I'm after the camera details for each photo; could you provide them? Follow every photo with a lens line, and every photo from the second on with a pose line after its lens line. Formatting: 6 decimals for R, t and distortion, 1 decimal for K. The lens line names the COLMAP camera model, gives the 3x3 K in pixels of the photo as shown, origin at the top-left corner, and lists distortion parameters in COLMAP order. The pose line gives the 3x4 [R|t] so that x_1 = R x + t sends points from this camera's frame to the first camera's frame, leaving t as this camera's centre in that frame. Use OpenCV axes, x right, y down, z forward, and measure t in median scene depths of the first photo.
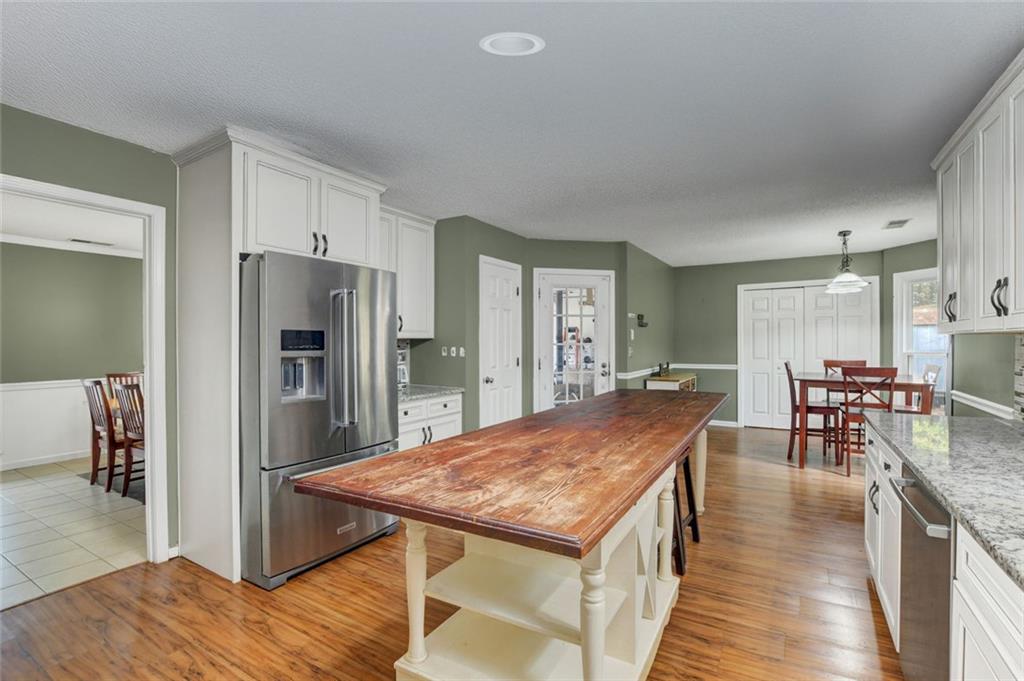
lens RADIAL K [[462.8, 0, 512.0], [0, 462.8, 340.5], [0, 0, 1]] dist [-0.017683, -0.000077]
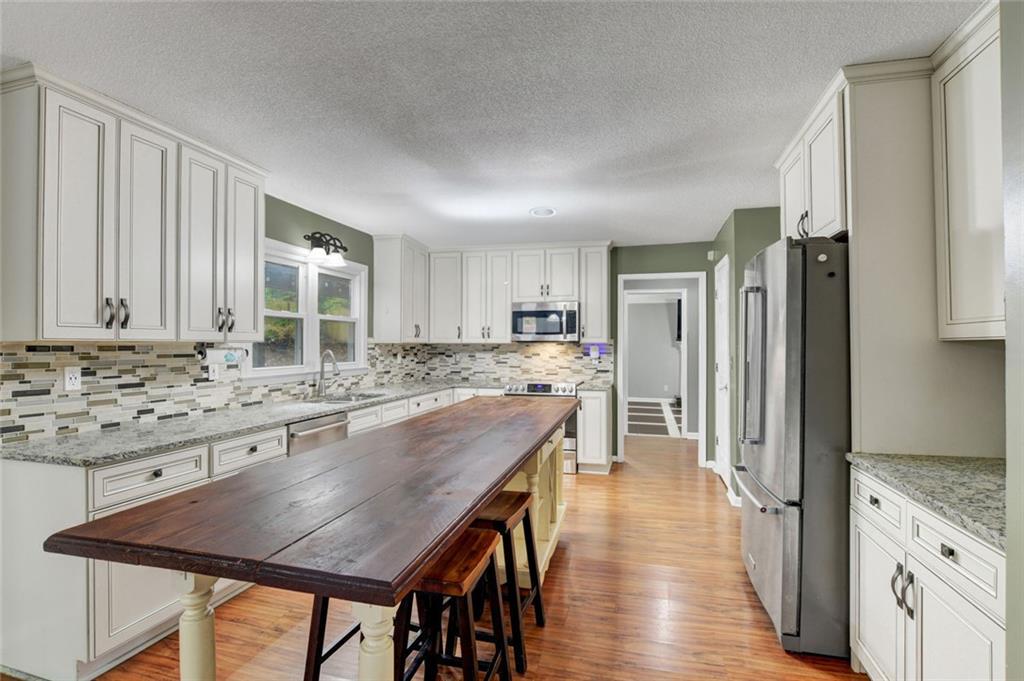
lens RADIAL K [[462.8, 0, 512.0], [0, 462.8, 340.5], [0, 0, 1]] dist [-0.017683, -0.000077]
pose [[-0.964944, 0.007737, -0.262340, 0.178635], [0.011697, 0.999840, -0.013539, 0.003681], [0.262193, -0.016133, -0.964880, 1.057794]]
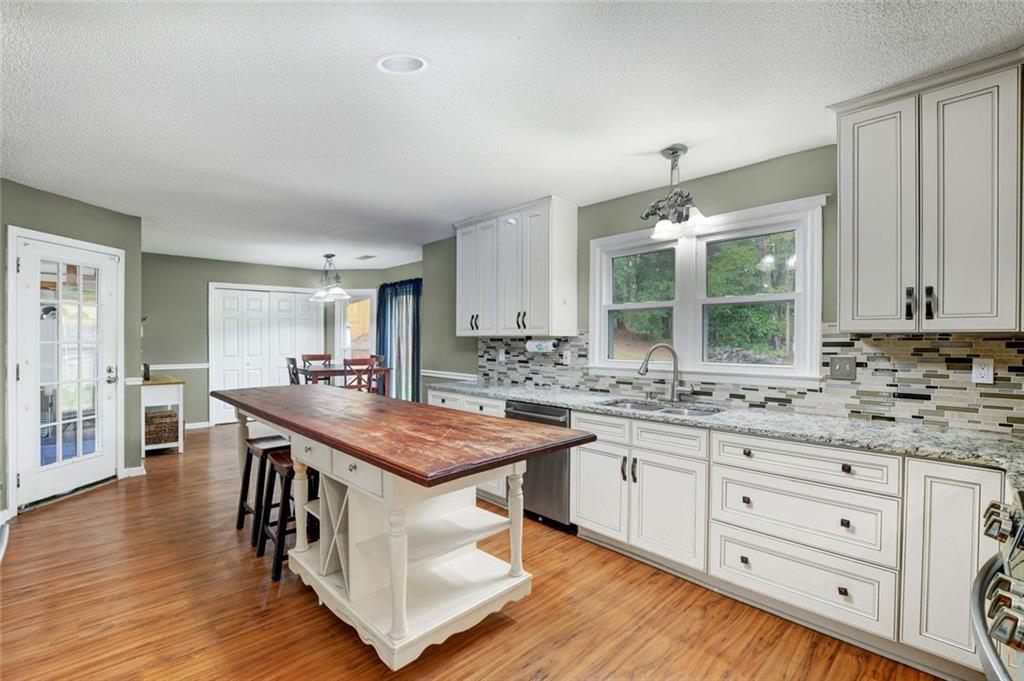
lens RADIAL K [[462.8, 0, 512.0], [0, 462.8, 340.5], [0, 0, 1]] dist [-0.017683, -0.000077]
pose [[0.267622, 0.002141, 0.963522, -0.445688], [-0.005820, 0.999983, -0.000606, 0.001899], [-0.963506, -0.005446, 0.267630, 0.176026]]
